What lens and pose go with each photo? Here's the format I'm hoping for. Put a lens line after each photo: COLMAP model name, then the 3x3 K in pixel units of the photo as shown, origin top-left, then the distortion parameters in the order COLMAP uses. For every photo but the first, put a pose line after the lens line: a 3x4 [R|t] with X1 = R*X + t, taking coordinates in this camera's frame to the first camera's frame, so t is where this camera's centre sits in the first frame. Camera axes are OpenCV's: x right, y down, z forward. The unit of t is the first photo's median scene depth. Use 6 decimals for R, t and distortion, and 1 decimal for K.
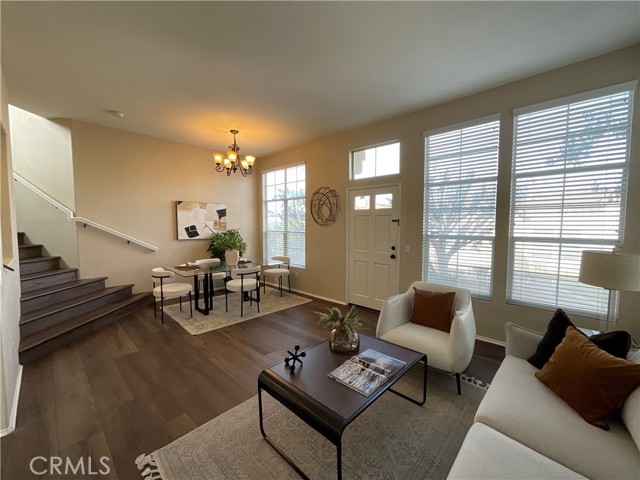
lens RADIAL K [[260.0, 0, 318.4], [0, 260.0, 242.2], [0, 0, 1]] dist [0.008967, 0.000384]
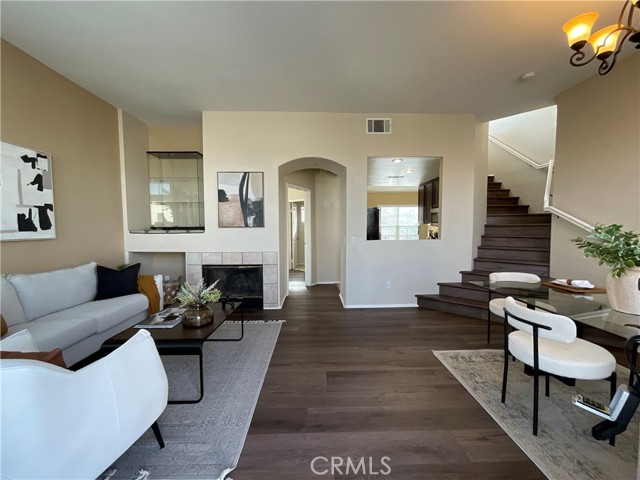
lens RADIAL K [[260.0, 0, 320.1], [0, 260.0, 240.0], [0, 0, 1]] dist [0.008967, 0.000384]
pose [[-0.702235, 0.030926, -0.711273, 0.305899], [-0.035244, 0.996321, 0.078117, -0.030466], [0.711072, 0.079925, -0.698562, 1.244089]]
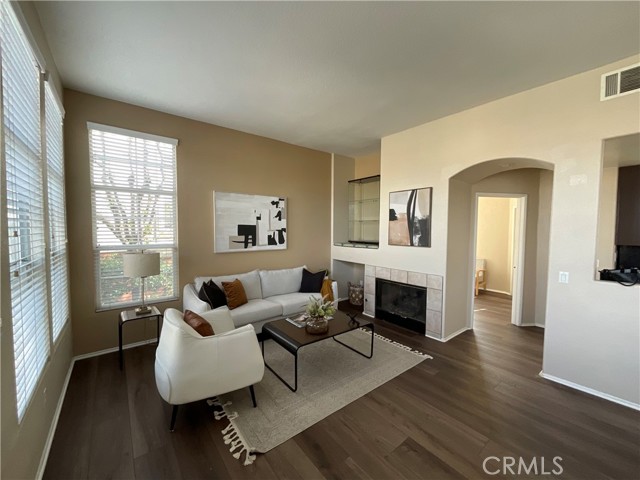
lens RADIAL K [[260.0, 0, 324.4], [0, 260.0, 241.2], [0, 0, 1]] dist [0.008967, 0.000384]
pose [[-0.992471, -0.020865, 0.120693, -0.048717], [-0.008906, 0.995069, 0.098788, -0.113941], [-0.122159, 0.096969, -0.987762, 1.350220]]
